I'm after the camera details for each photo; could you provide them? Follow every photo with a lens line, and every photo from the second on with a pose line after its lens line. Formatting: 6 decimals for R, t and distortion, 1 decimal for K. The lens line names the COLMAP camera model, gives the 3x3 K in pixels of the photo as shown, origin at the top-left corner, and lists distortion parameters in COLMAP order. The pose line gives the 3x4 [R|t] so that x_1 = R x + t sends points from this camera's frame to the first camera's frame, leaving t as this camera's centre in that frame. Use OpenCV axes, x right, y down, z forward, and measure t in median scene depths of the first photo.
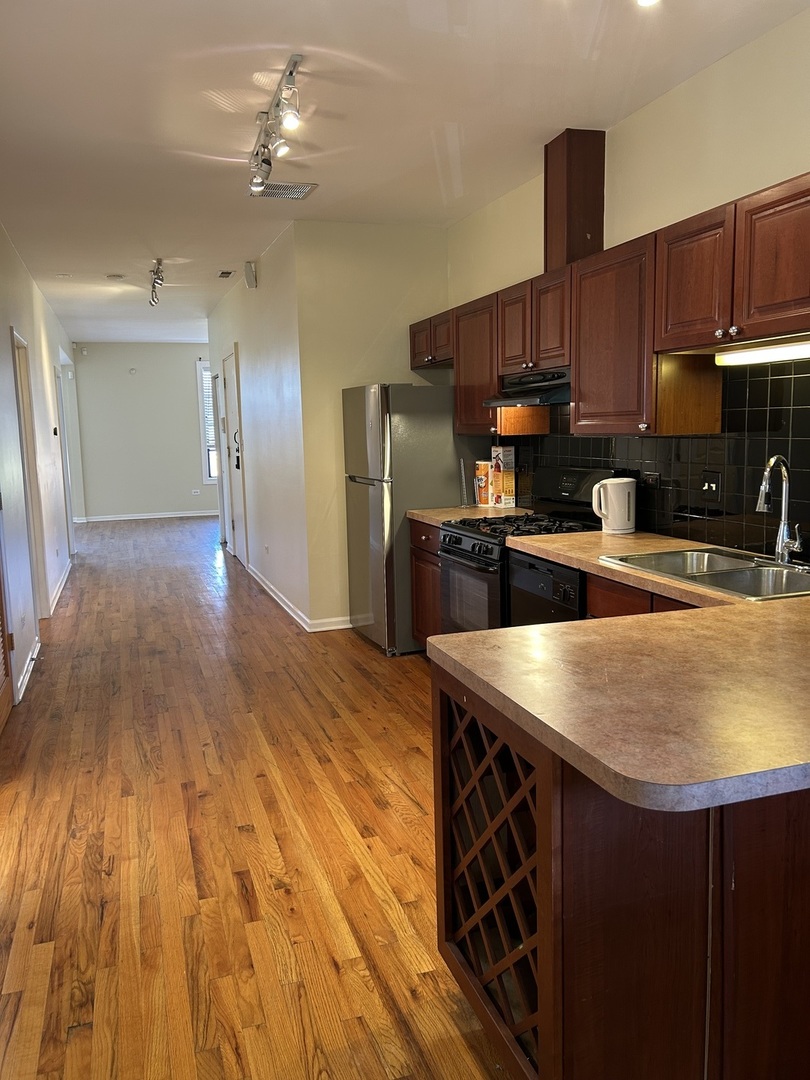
lens RADIAL K [[826.1, 0, 399.2], [0, 826.1, 534.4], [0, 0, 1]] dist [0.049193, -0.001506]
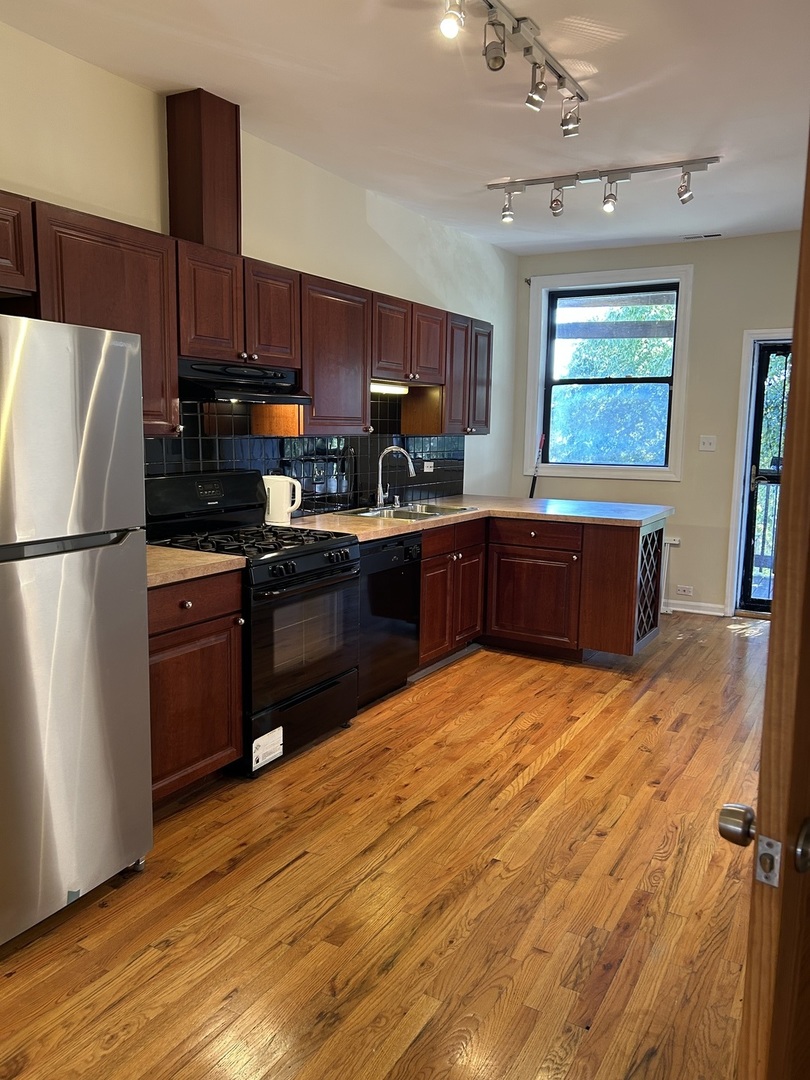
lens RADIAL K [[826.1, 0, 398.5], [0, 826.1, 539.7], [0, 0, 1]] dist [0.049193, -0.001506]
pose [[-0.658827, -0.097312, 0.745974, -0.729891], [0.096797, 0.972391, 0.212336, -0.222460], [-0.746041, 0.212100, -0.631218, 1.730485]]
